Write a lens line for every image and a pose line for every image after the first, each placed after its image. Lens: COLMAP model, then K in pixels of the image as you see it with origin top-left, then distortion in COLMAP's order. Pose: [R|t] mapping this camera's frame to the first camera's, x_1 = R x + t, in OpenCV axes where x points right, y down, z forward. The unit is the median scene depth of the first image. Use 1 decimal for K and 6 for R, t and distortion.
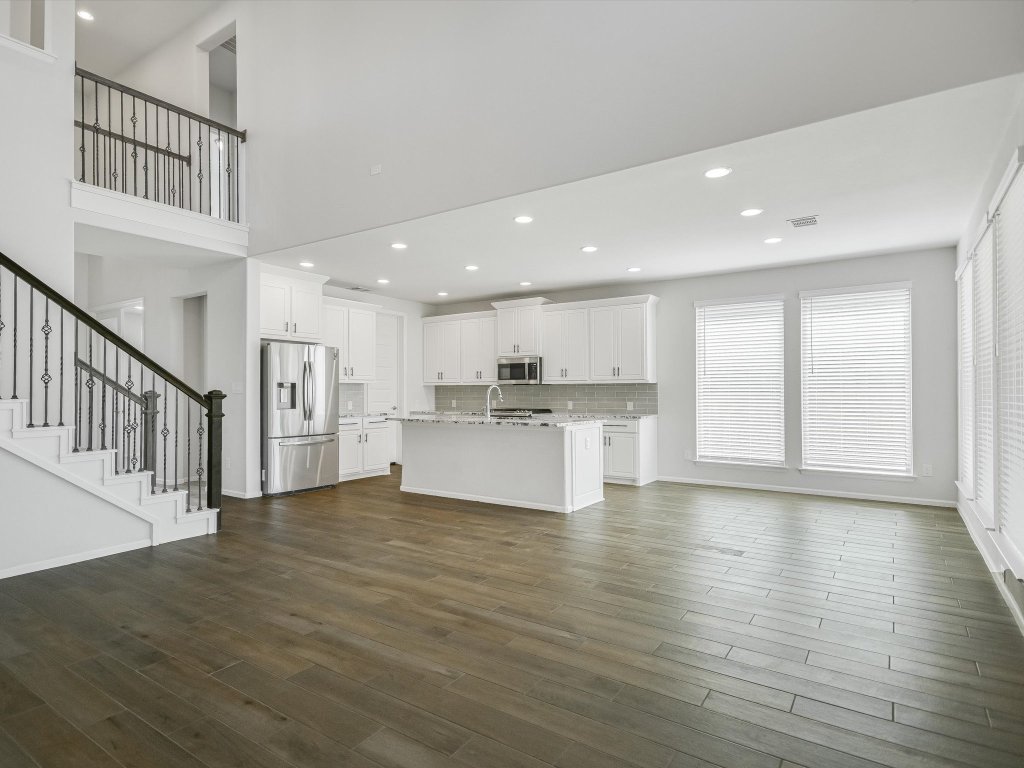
lens RADIAL K [[553.7, 0, 512.0], [0, 553.7, 384.0], [0, 0, 1]] dist [-0.000373, 0.000179]
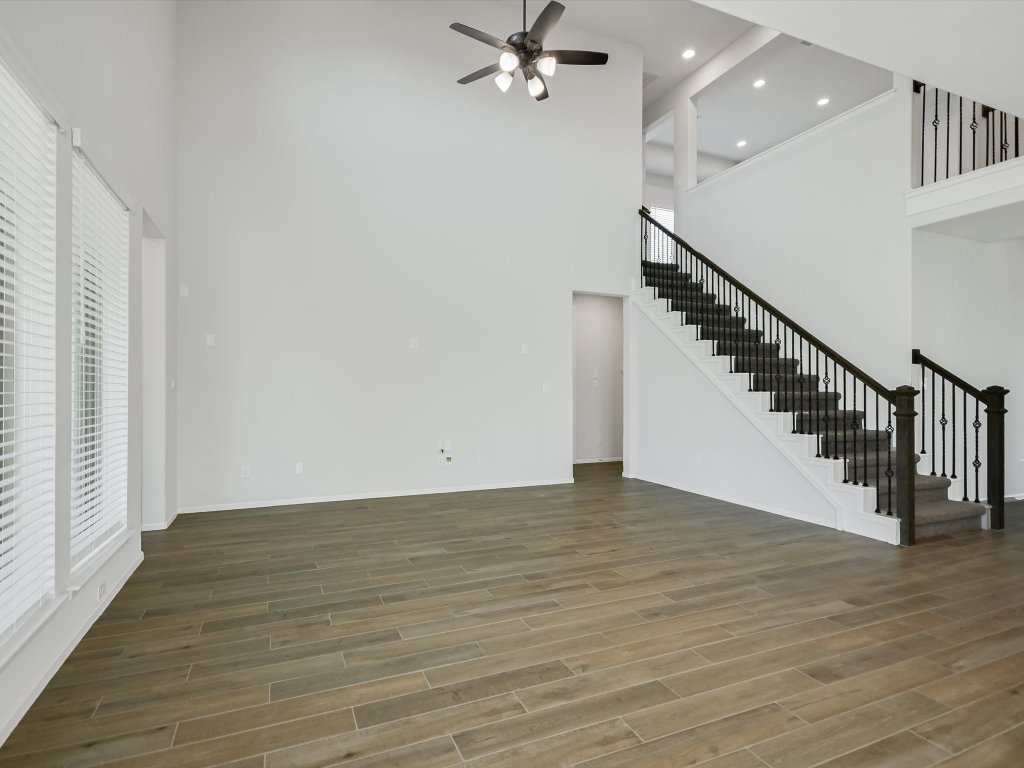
lens RADIAL K [[530.6, 0, 483.7], [0, 530.6, 382.7], [0, 0, 1]] dist [-0.000043, -0.000546]
pose [[-0.563471, -0.005227, -0.826119, 0.369462], [0.009565, 0.999872, -0.012850, 0.008086], [0.826080, -0.015143, -0.563349, 0.631515]]
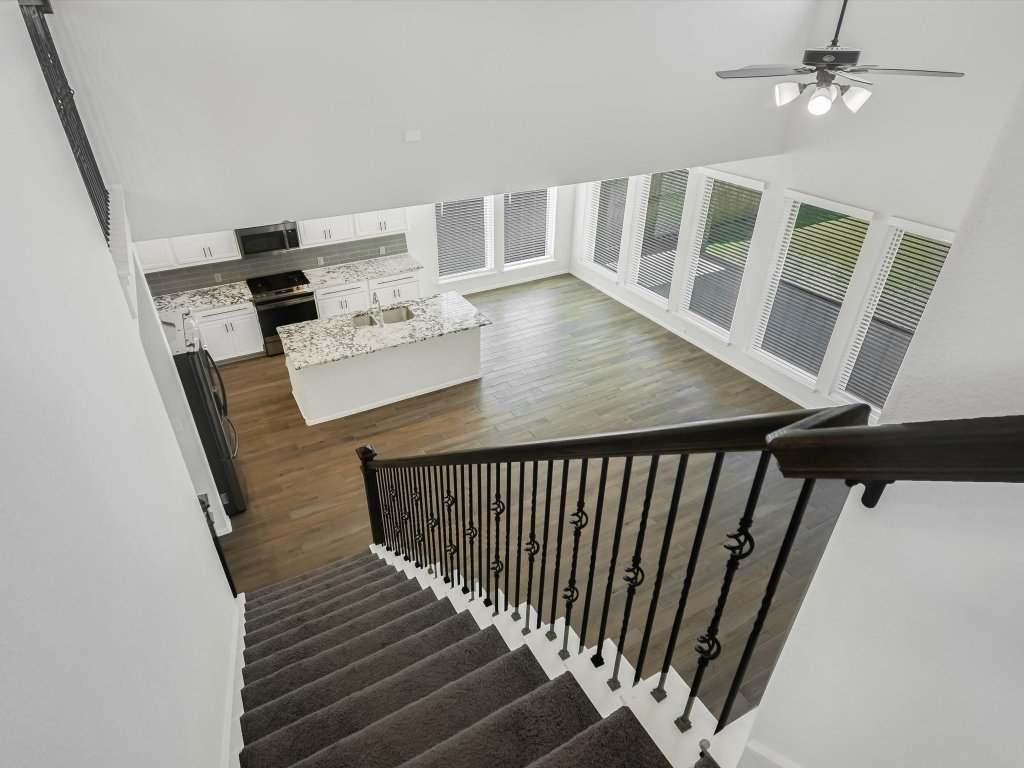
lens RADIAL K [[578.2, 0, 518.5], [0, 578.2, 384.8], [0, 0, 1]] dist [0.009748, 0.001536]
pose [[0.425979, -0.474679, 0.770209, -0.752064], [-0.035552, 0.841870, 0.538507, -0.400223], [-0.904034, -0.256775, 0.341743, 0.335504]]
